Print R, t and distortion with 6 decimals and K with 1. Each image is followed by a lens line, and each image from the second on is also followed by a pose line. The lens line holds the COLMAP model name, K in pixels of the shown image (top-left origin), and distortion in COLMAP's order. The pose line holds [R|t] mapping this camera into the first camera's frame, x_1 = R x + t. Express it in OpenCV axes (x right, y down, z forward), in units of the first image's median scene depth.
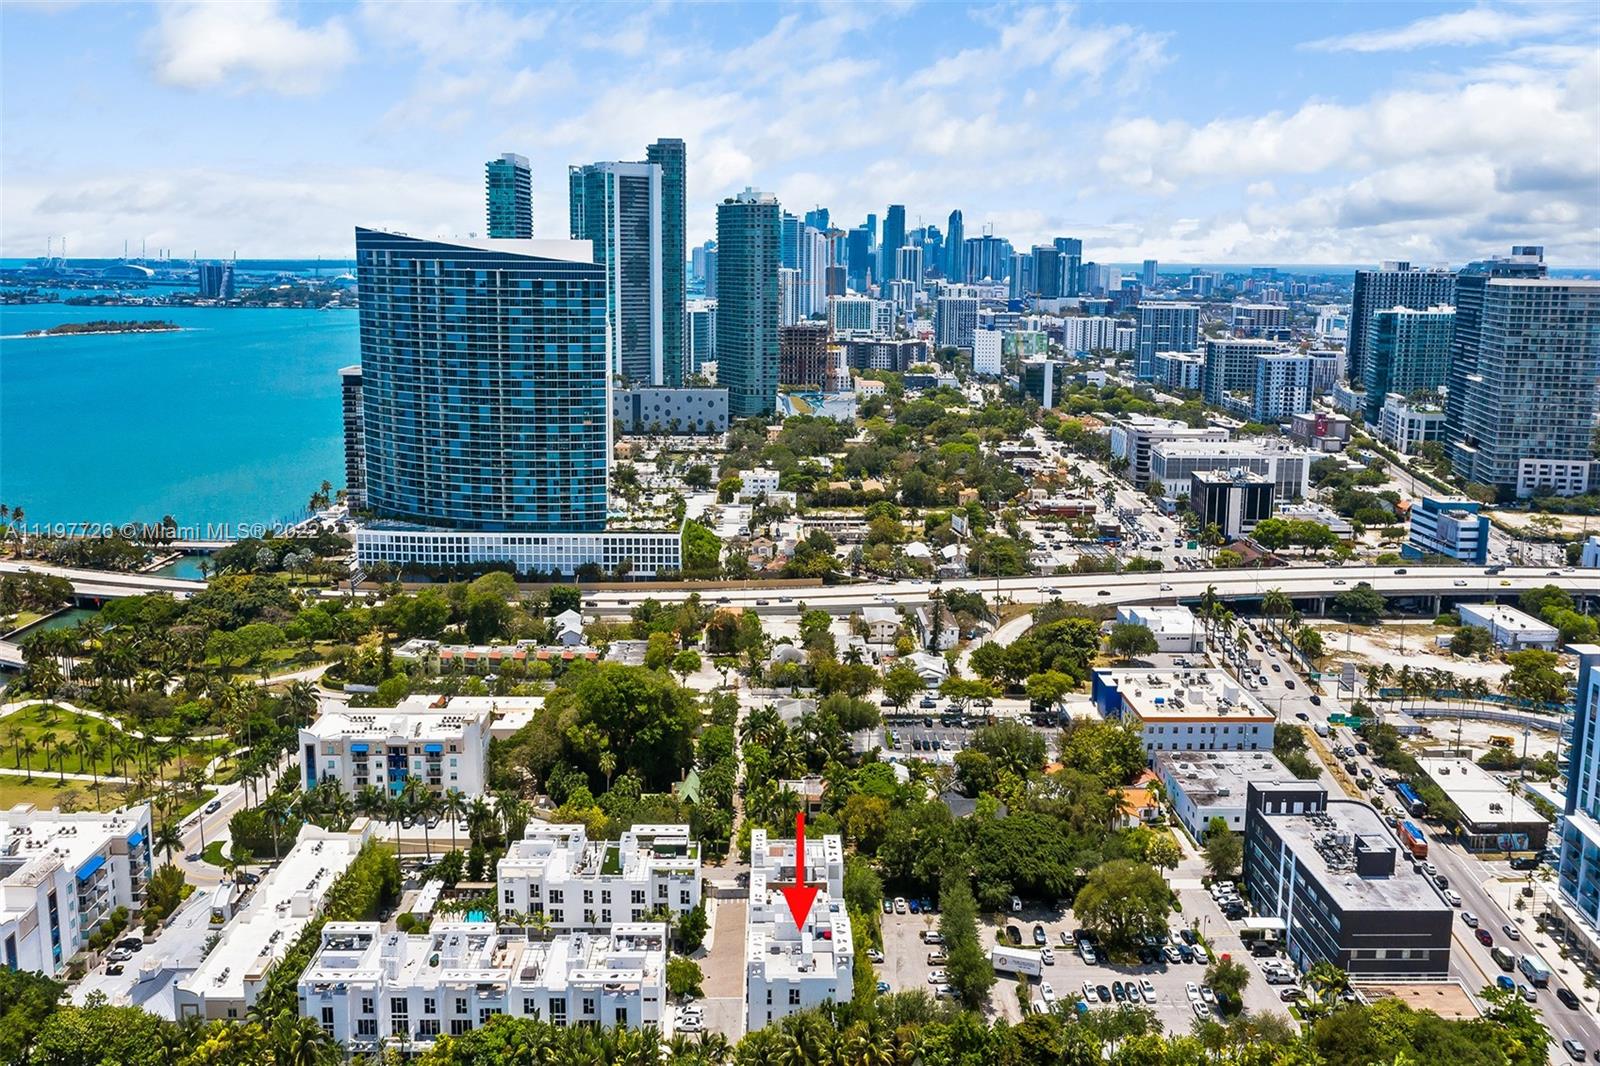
lens RADIAL K [[1252.7, 0, 803.4], [0, 1252.7, 524.2], [0, 0, 1]] dist [-0.007706, 0.007057]
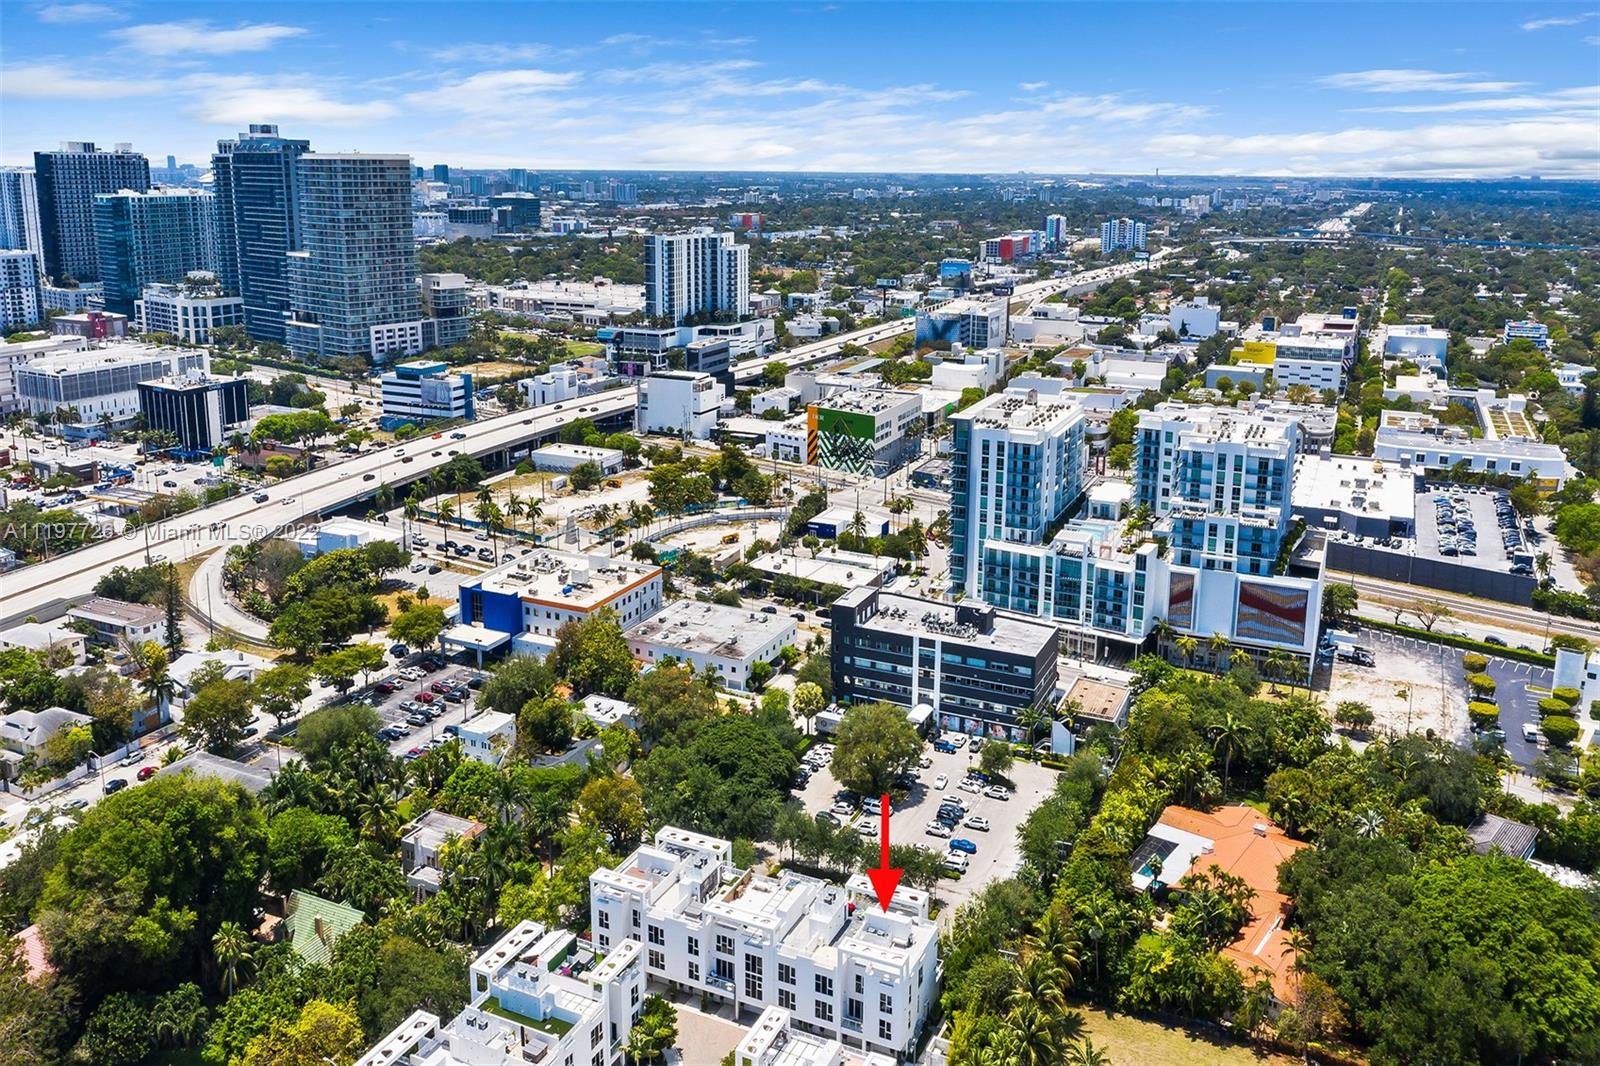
lens RADIAL K [[1252.7, 0, 799.0], [0, 1252.7, 482.2], [0, 0, 1]] dist [-0.007706, 0.007057]
pose [[0.443847, -0.225967, 0.867144, -0.213971], [0.185035, 0.969940, 0.158045, -0.025694], [-0.876791, 0.090304, 0.472317, 0.204712]]
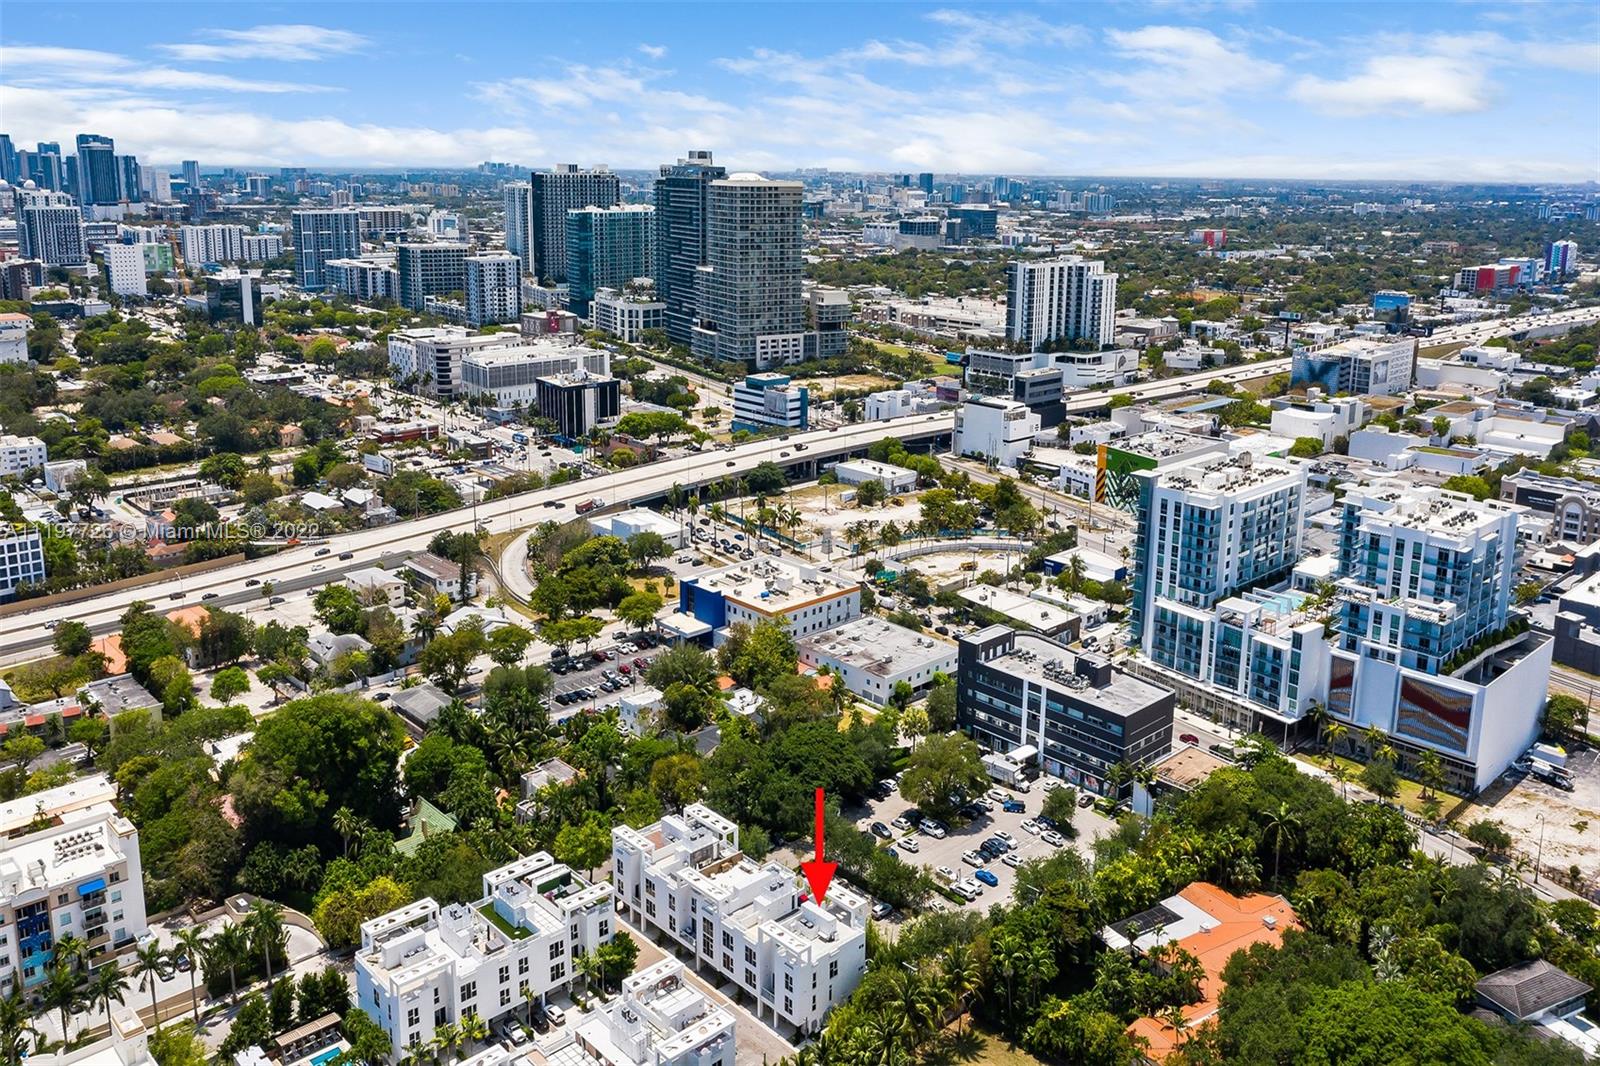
lens RADIAL K [[1252.7, 0, 799.7], [0, 1252.7, 494.8], [0, 0, 1]] dist [-0.007706, 0.007057]
pose [[0.744835, -0.170036, 0.645219, -0.179293], [0.135131, 0.985387, 0.103688, -0.023097], [-0.653422, 0.009958, 0.756928, 0.095099]]
